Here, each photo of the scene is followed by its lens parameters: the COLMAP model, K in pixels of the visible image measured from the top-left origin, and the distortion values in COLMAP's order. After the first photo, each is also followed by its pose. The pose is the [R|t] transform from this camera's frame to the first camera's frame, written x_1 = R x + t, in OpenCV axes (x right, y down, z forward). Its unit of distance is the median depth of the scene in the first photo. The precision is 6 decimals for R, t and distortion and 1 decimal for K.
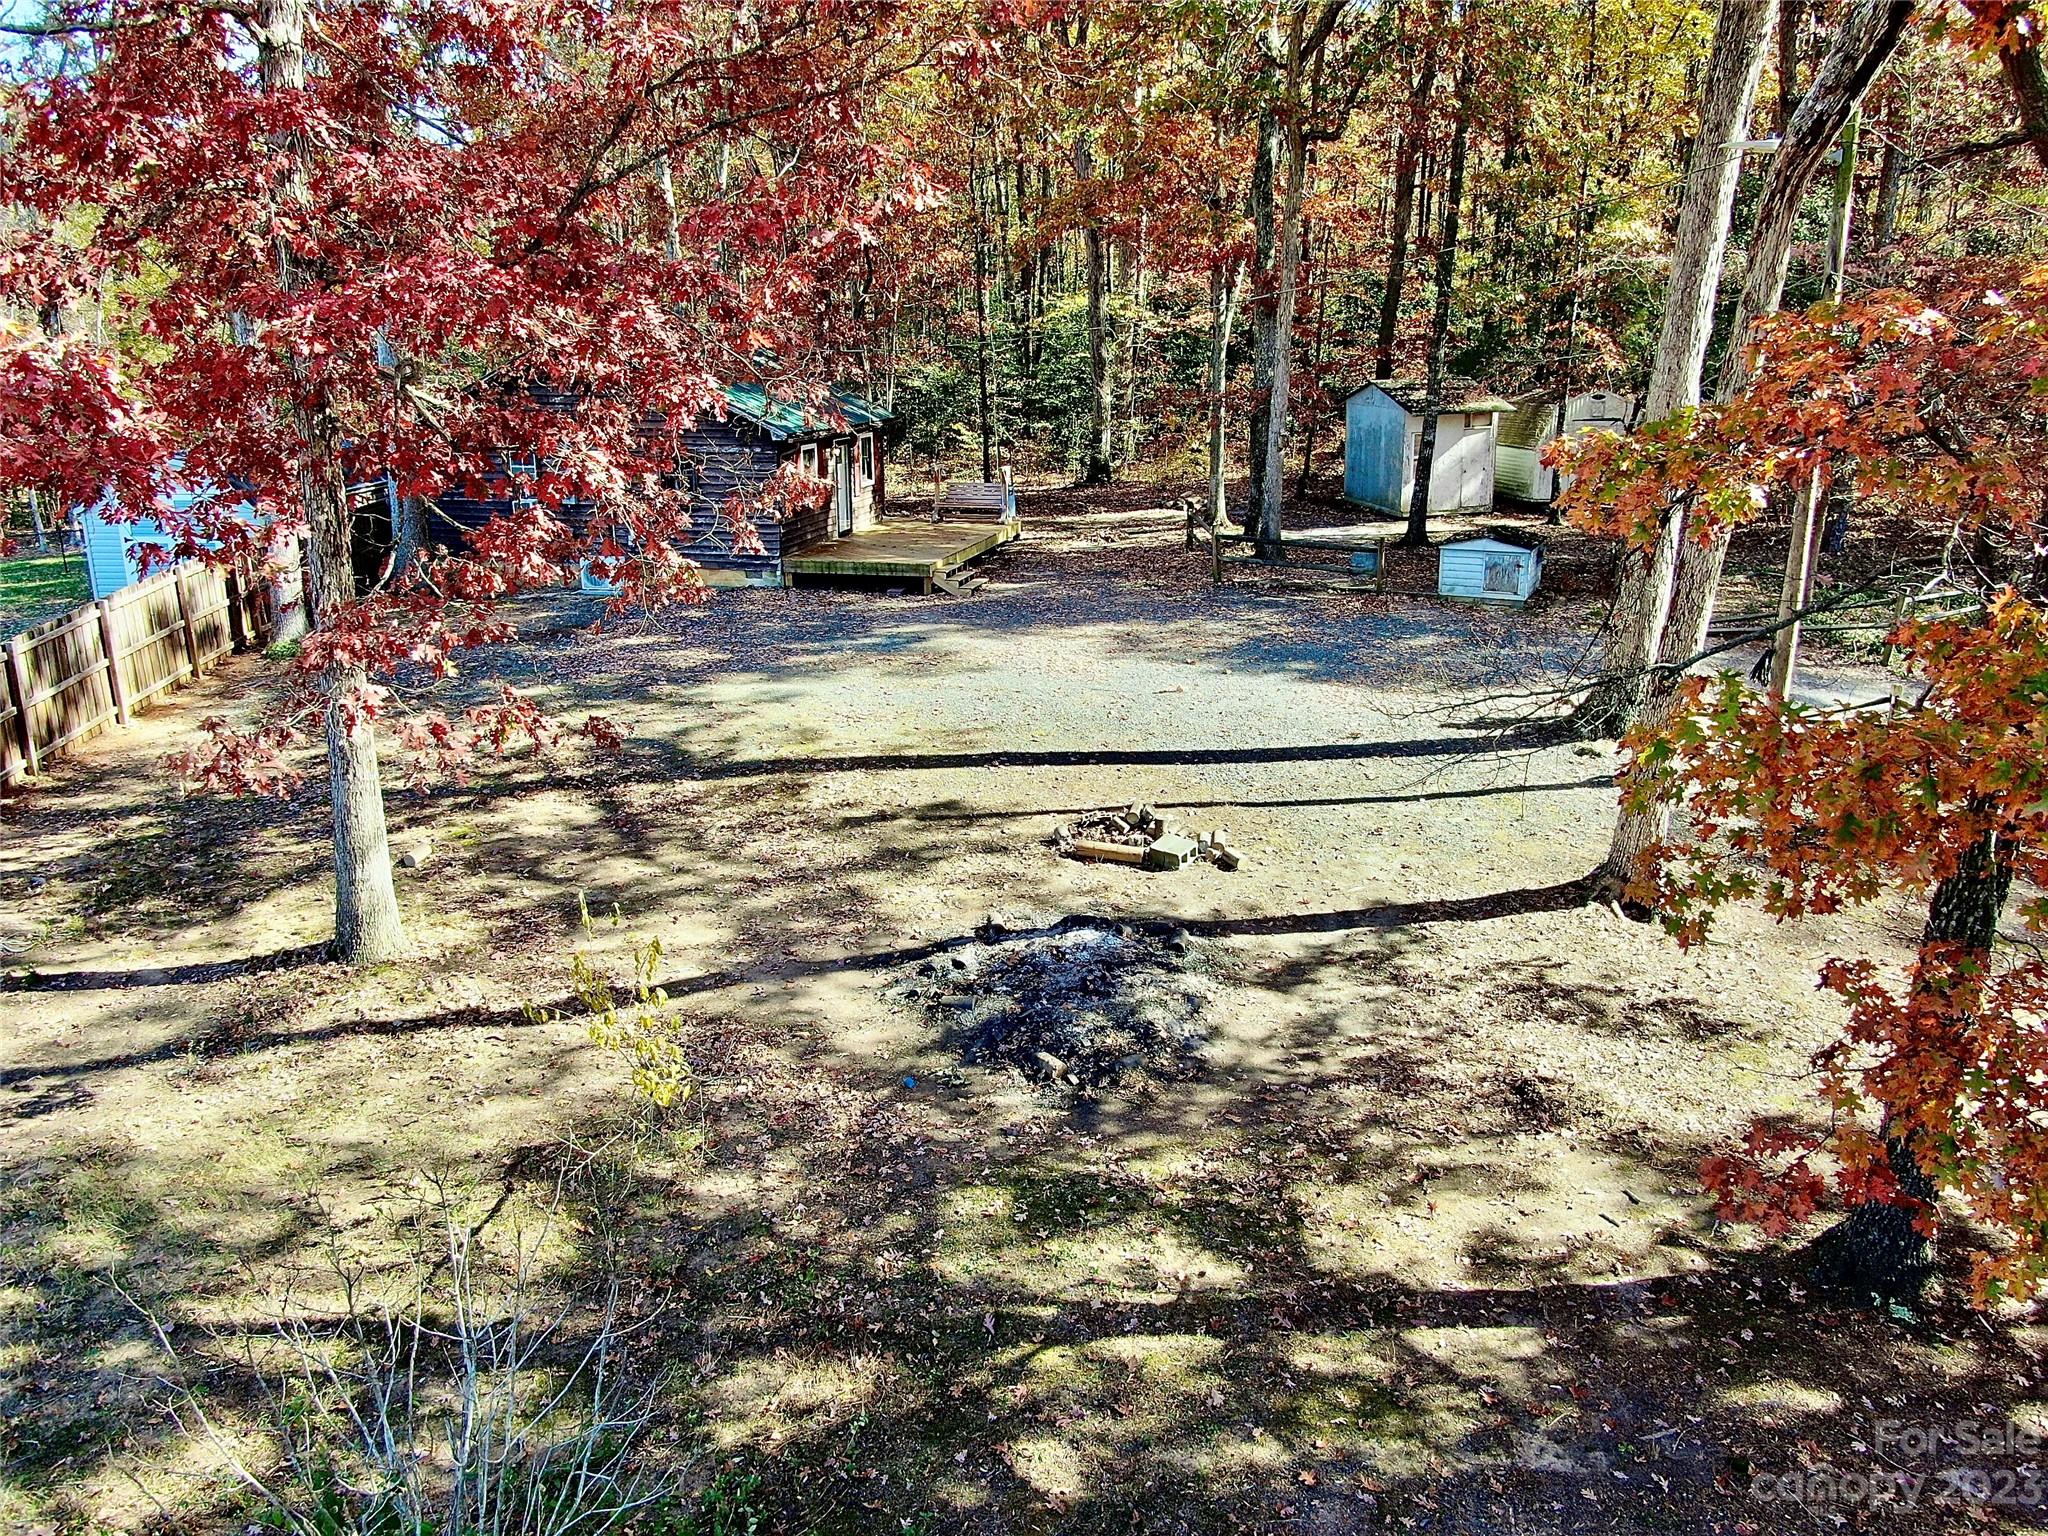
lens RADIAL K [[1450.6, 0, 1027.2], [0, 1450.6, 761.3], [0, 0, 1]] dist [-0.011332, 0.002191]
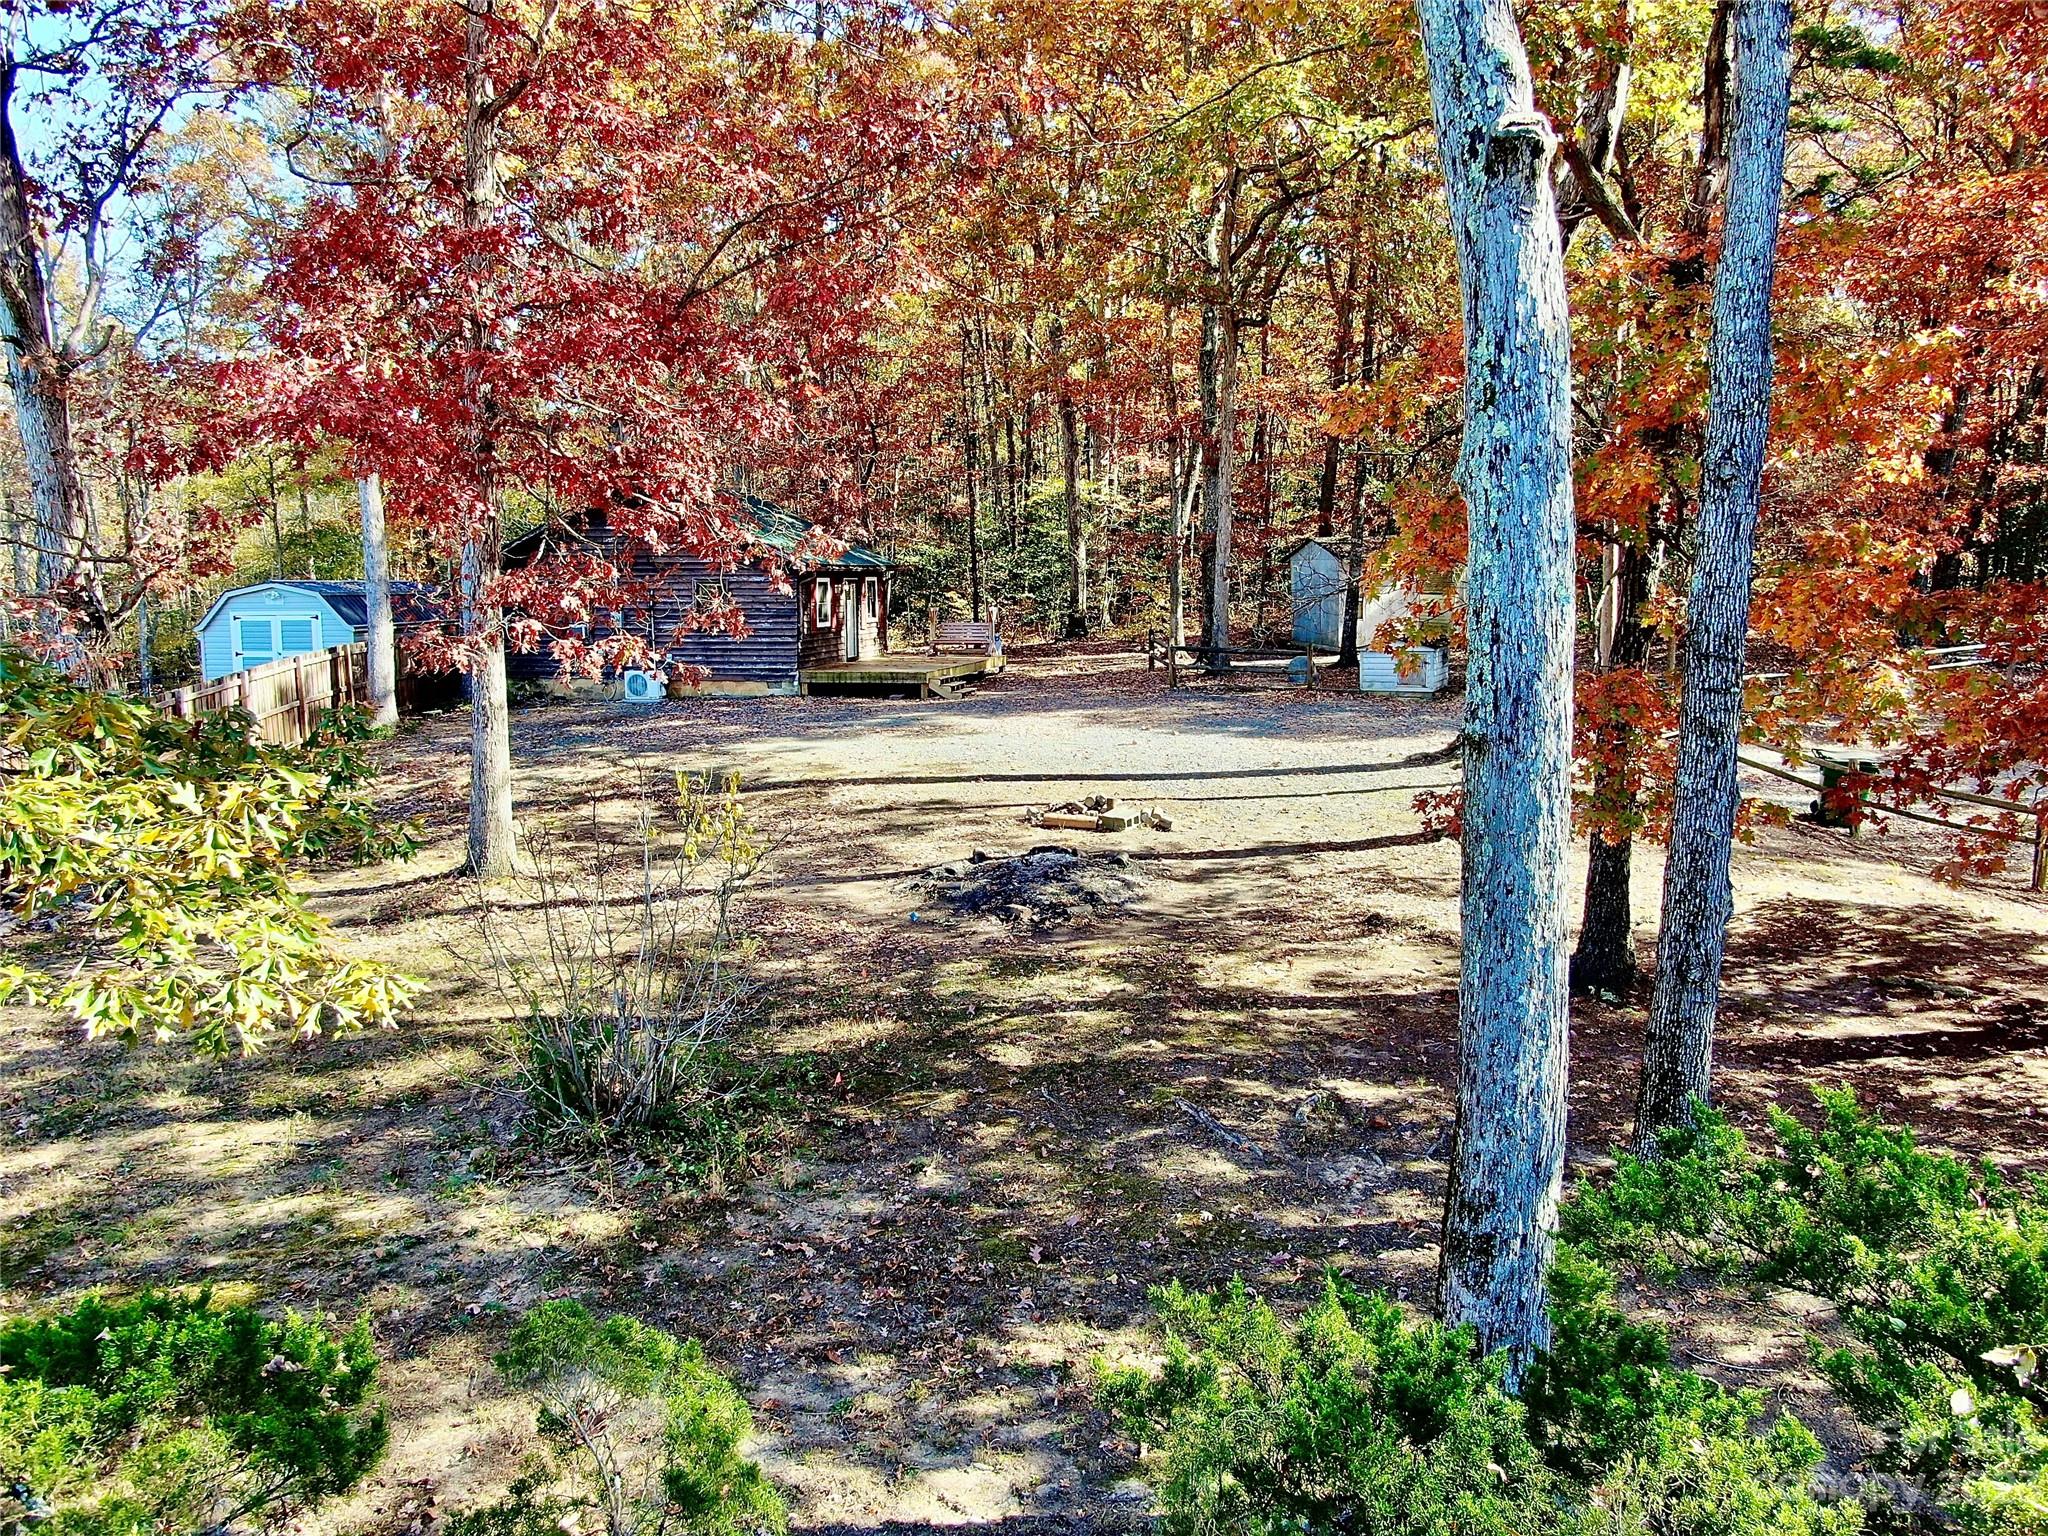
lens RADIAL K [[1450.6, 0, 1021.2], [0, 1450.6, 774.0], [0, 0, 1]] dist [-0.011332, 0.002191]
pose [[0.999995, -0.002547, 0.001605, 0.010637], [0.002756, 0.989148, -0.146897, 0.177080], [-0.001214, 0.146900, 0.989151, -0.215926]]
